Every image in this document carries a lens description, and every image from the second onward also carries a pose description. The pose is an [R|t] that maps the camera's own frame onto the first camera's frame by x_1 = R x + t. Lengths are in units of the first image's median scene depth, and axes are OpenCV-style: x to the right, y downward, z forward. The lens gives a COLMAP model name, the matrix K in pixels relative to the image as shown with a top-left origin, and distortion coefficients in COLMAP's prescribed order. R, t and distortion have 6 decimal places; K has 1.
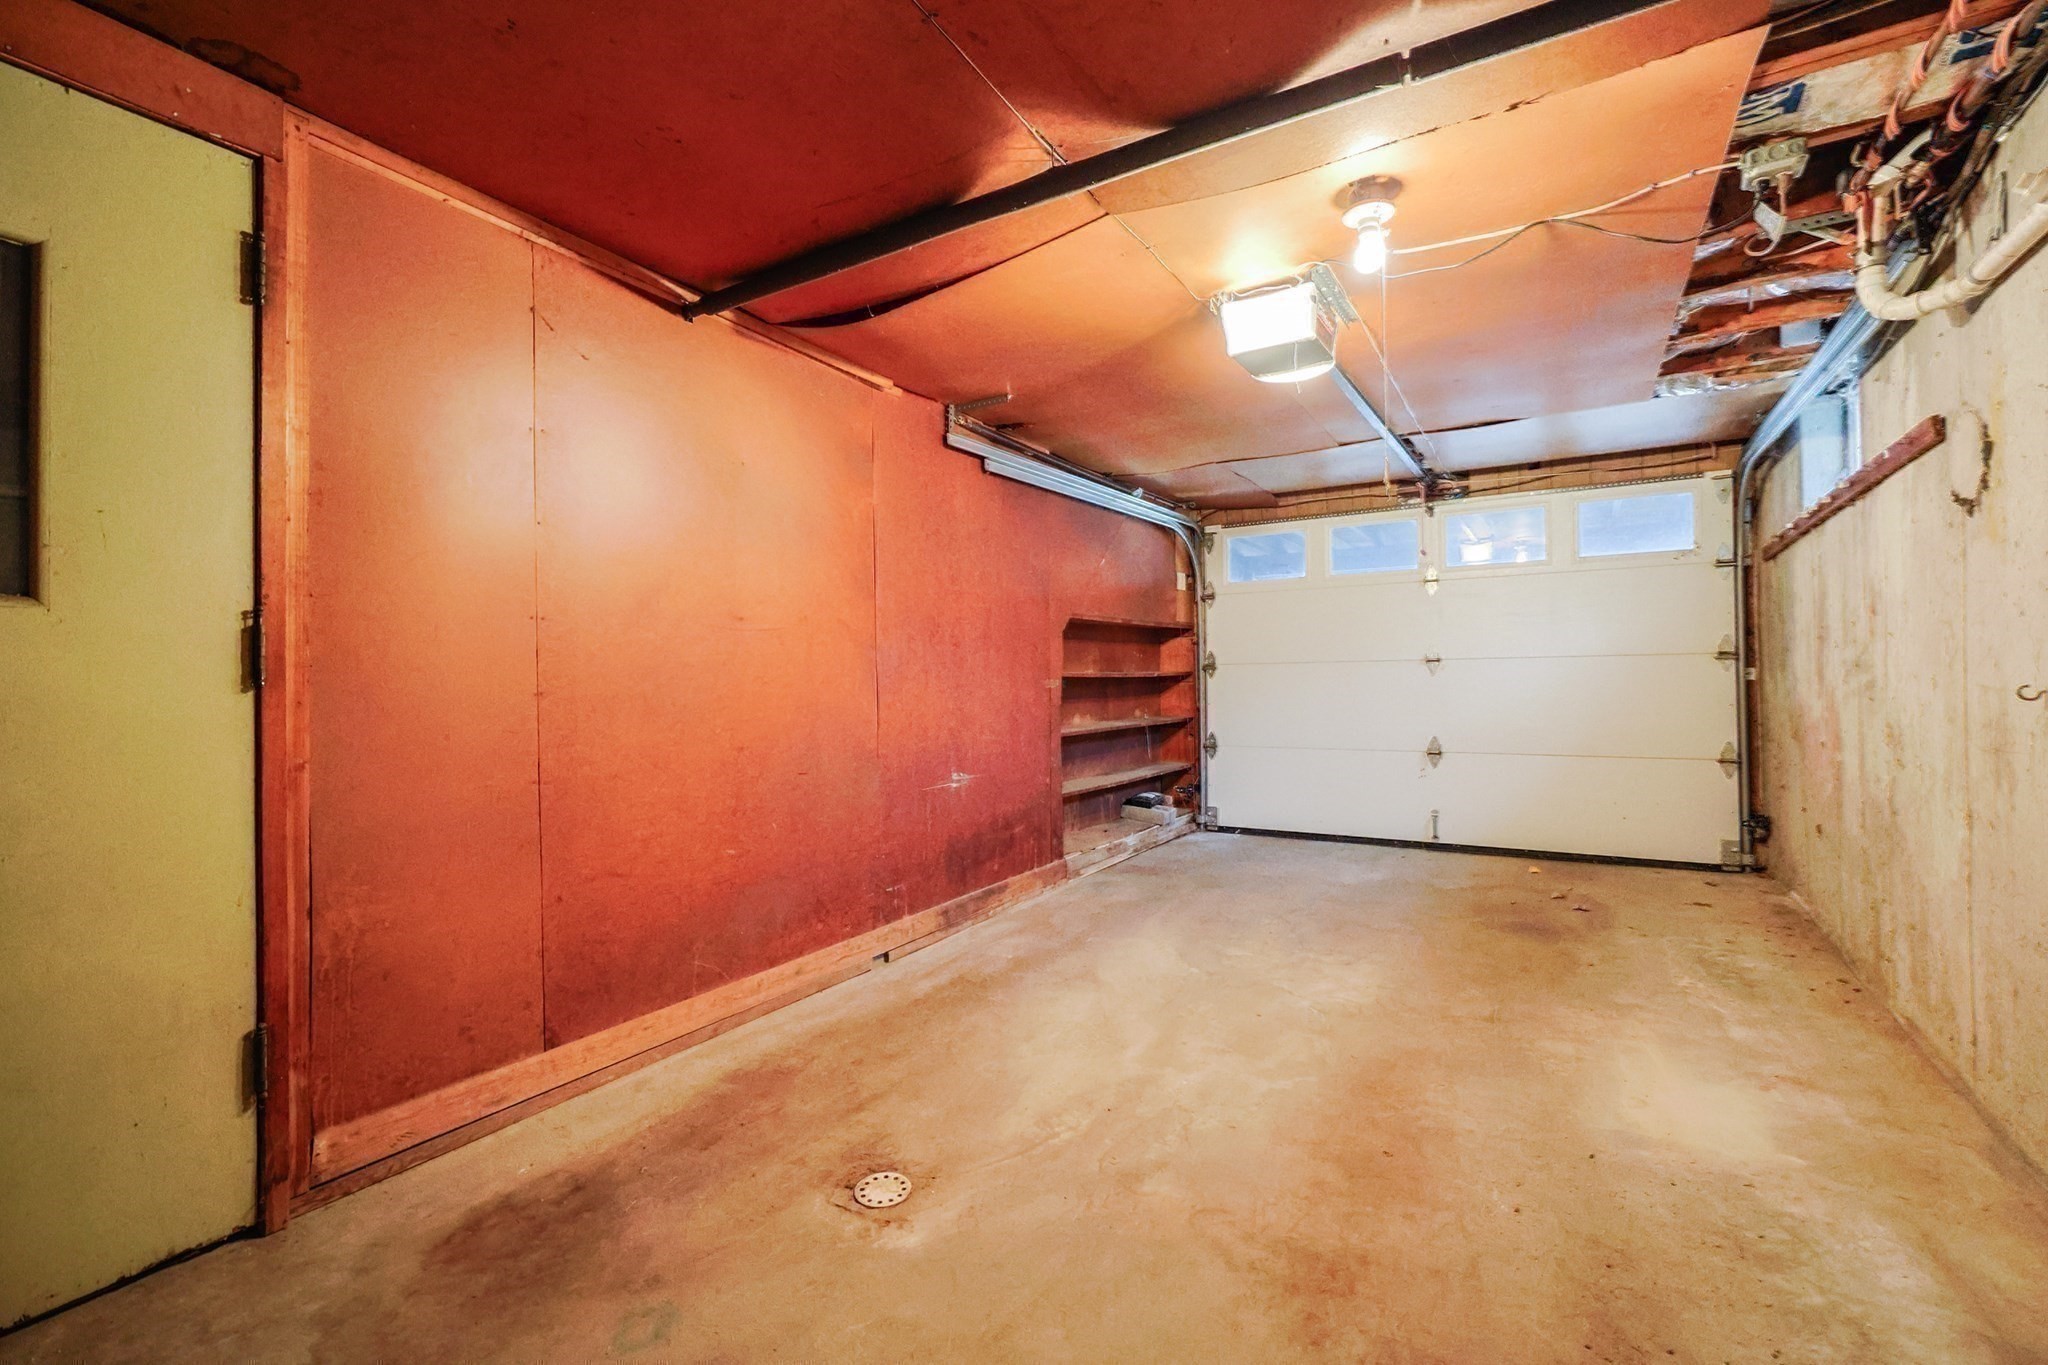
lens RADIAL K [[880.3, 0, 1013.5], [0, 880.3, 668.2], [0, 0, 1]] dist [0.001425, -0.001443]
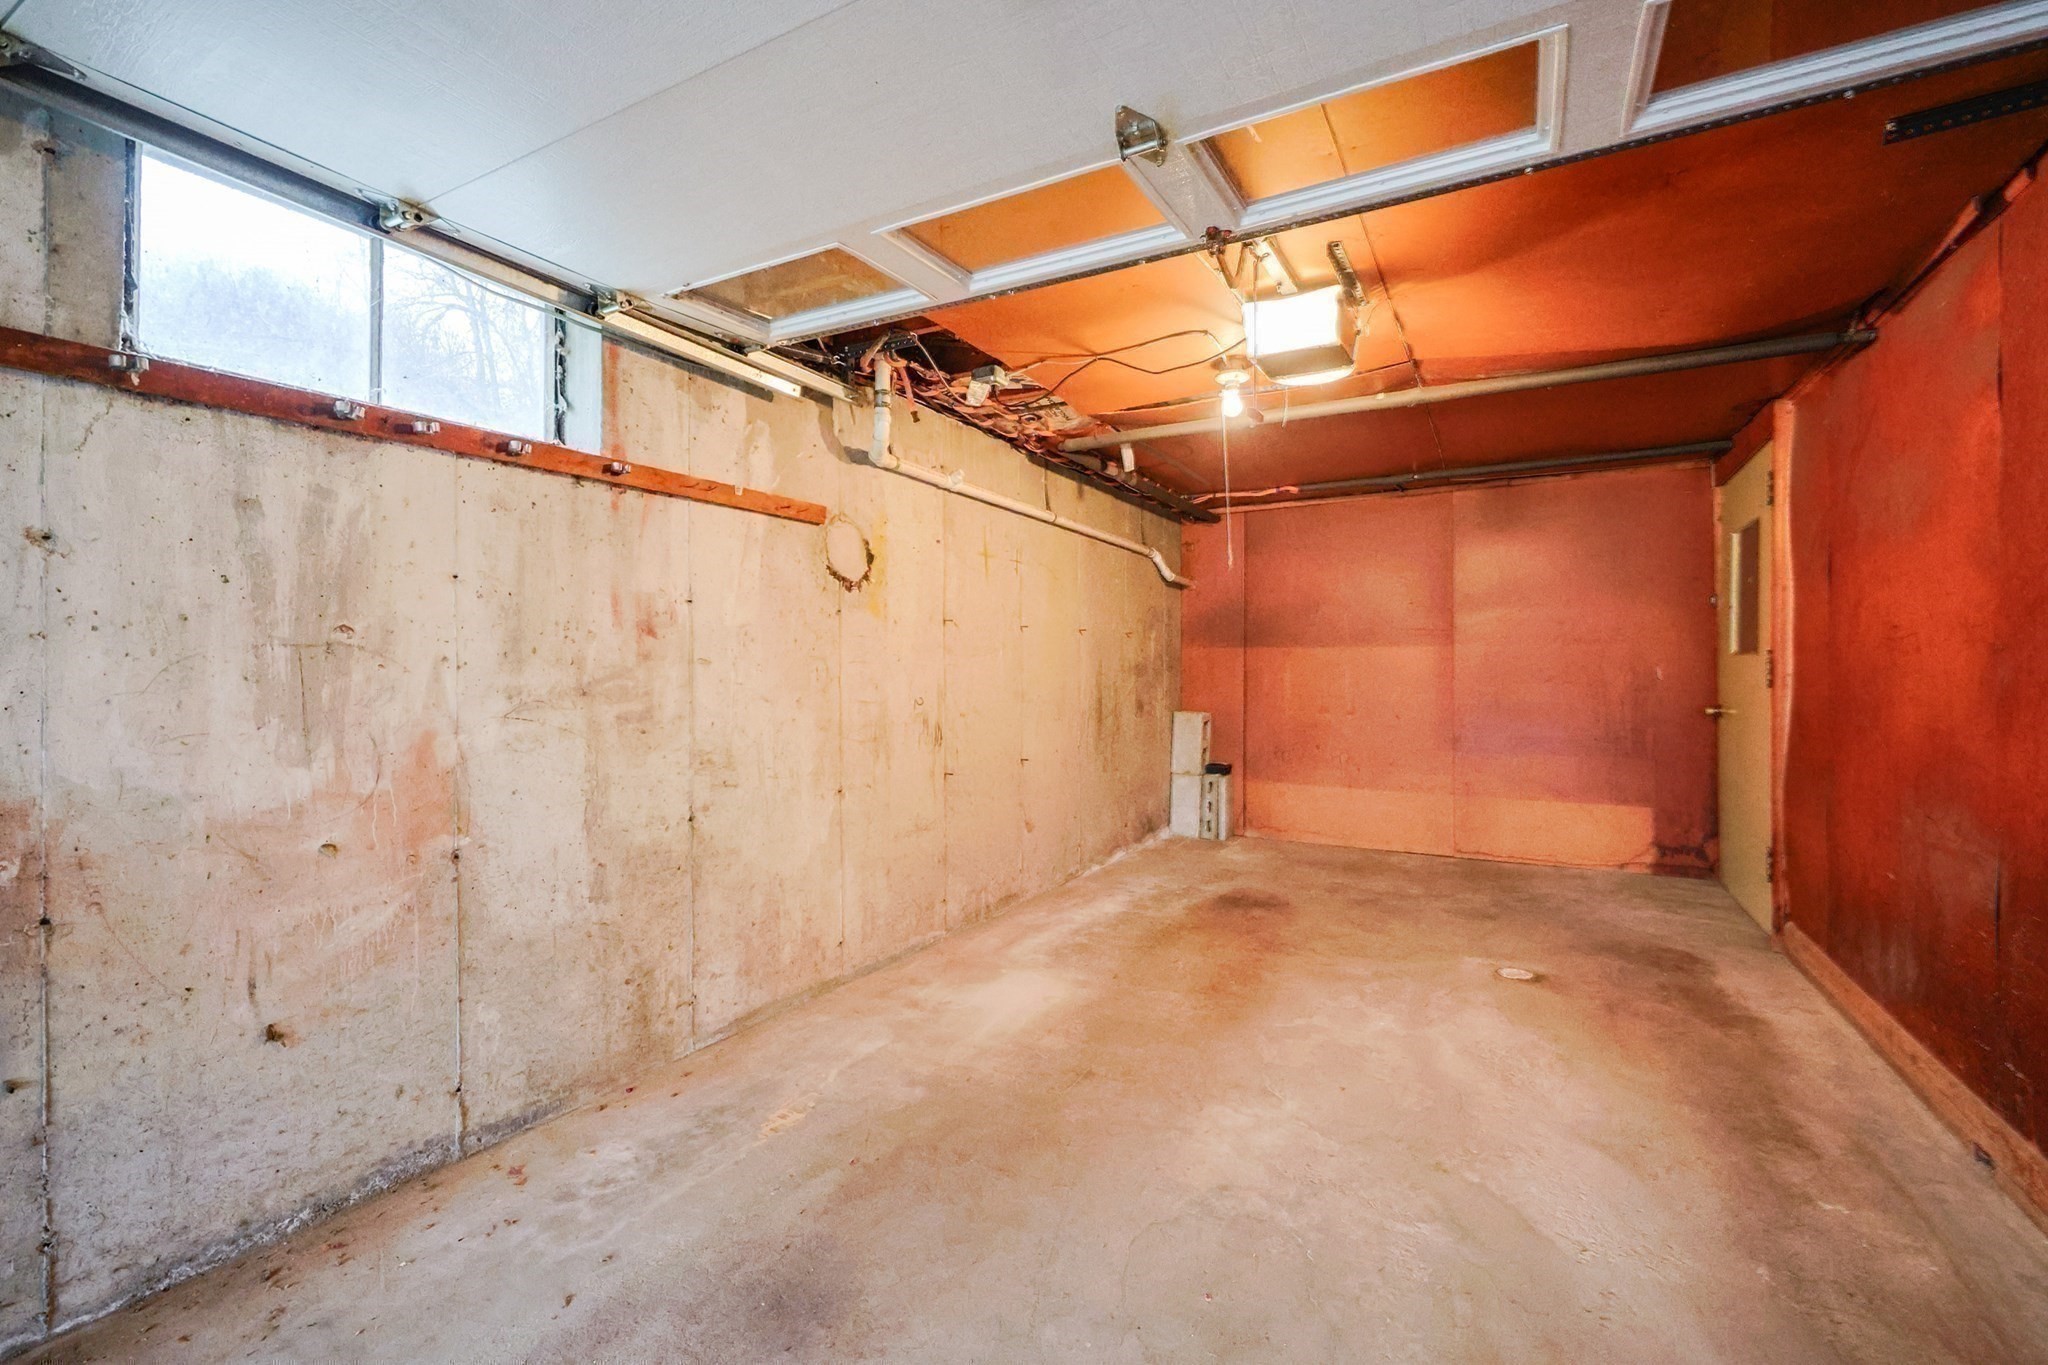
lens RADIAL K [[880.3, 0, 1034.6], [0, 880.3, 673.2], [0, 0, 1]] dist [0.001425, -0.001443]
pose [[-0.997656, 0.014852, -0.066799, 0.676097], [0.015466, 0.999843, -0.008683, -0.009415], [0.066659, -0.009695, -0.997729, 1.979956]]
